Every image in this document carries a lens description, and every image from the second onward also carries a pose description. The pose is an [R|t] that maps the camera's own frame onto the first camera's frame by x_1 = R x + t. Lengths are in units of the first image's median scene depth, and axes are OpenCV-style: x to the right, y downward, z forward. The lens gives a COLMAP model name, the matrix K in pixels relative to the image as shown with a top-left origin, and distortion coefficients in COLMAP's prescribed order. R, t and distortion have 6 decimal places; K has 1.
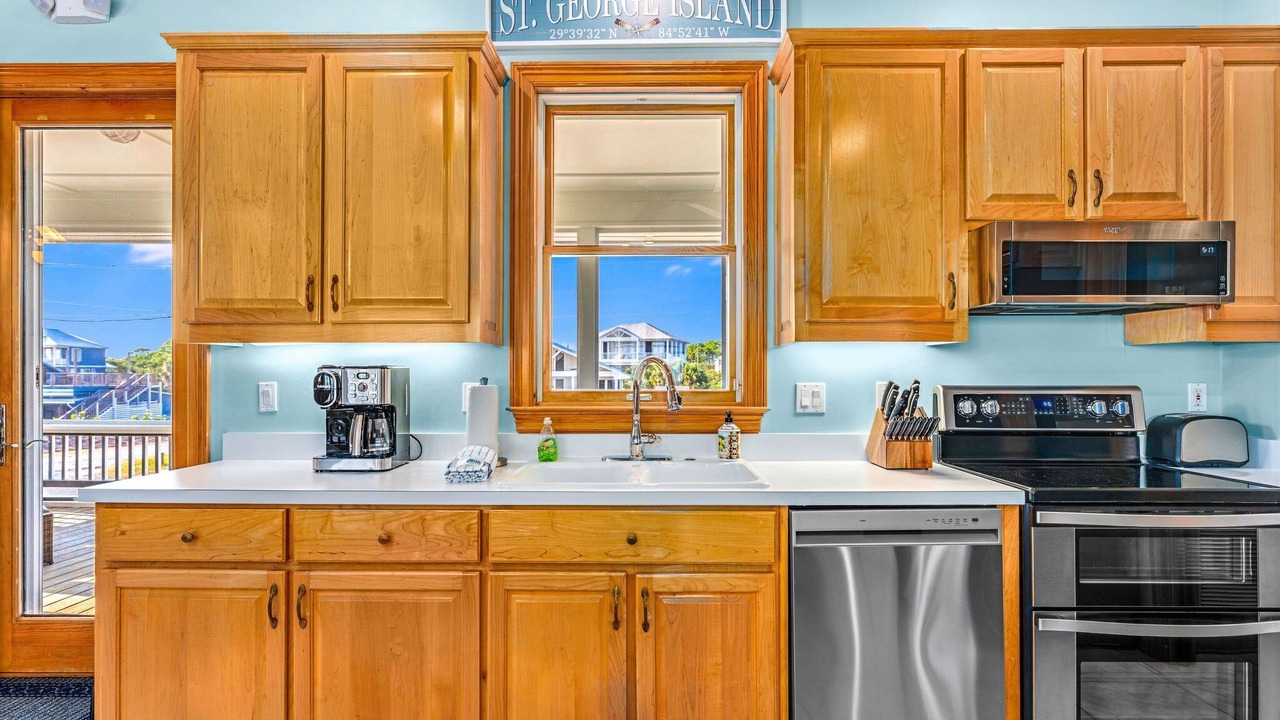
lens RADIAL K [[638.9, 0, 641.3], [0, 638.9, 369.7], [0, 0, 1]] dist [0.003642, -0.002306]
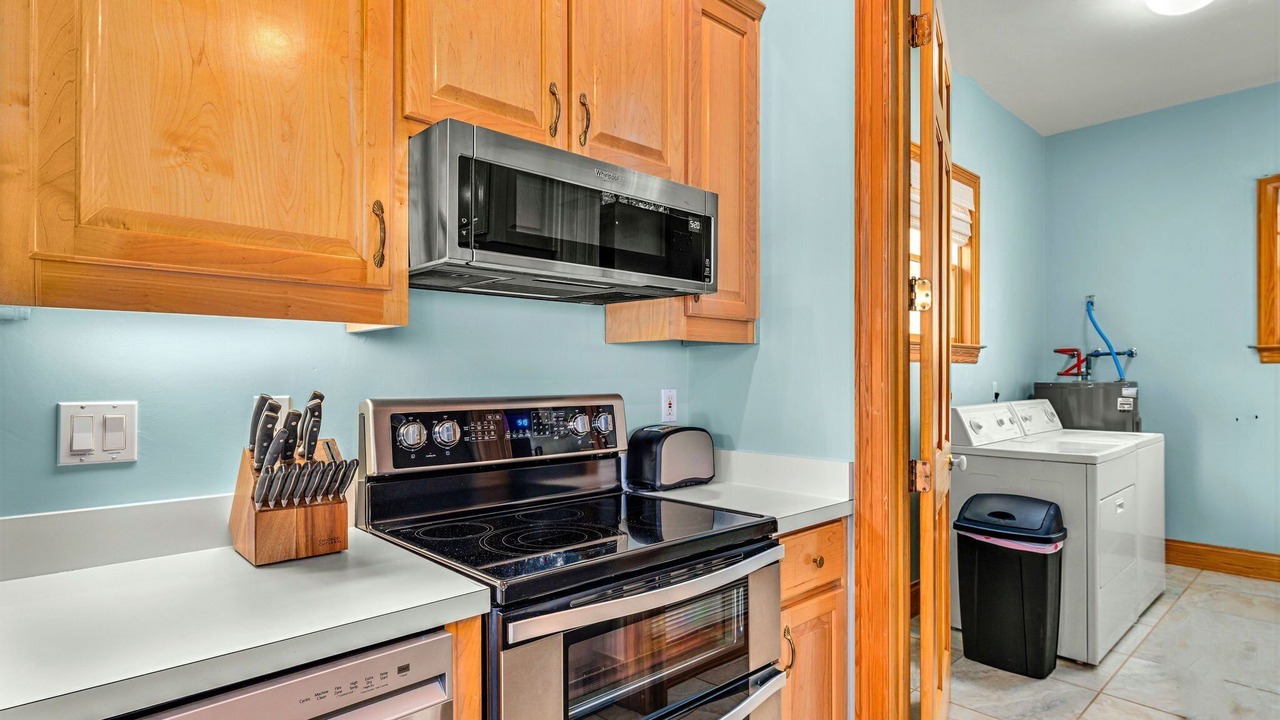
lens RADIAL K [[668.6, 0, 642.3], [0, 668.6, 371.6], [0, 0, 1]] dist [0.000389, -0.000344]
pose [[0.732941, 0.002981, 0.680286, 0.246147], [-0.001227, 0.999995, -0.003060, -0.000126], [-0.680291, 0.001408, 0.732941, 0.395906]]
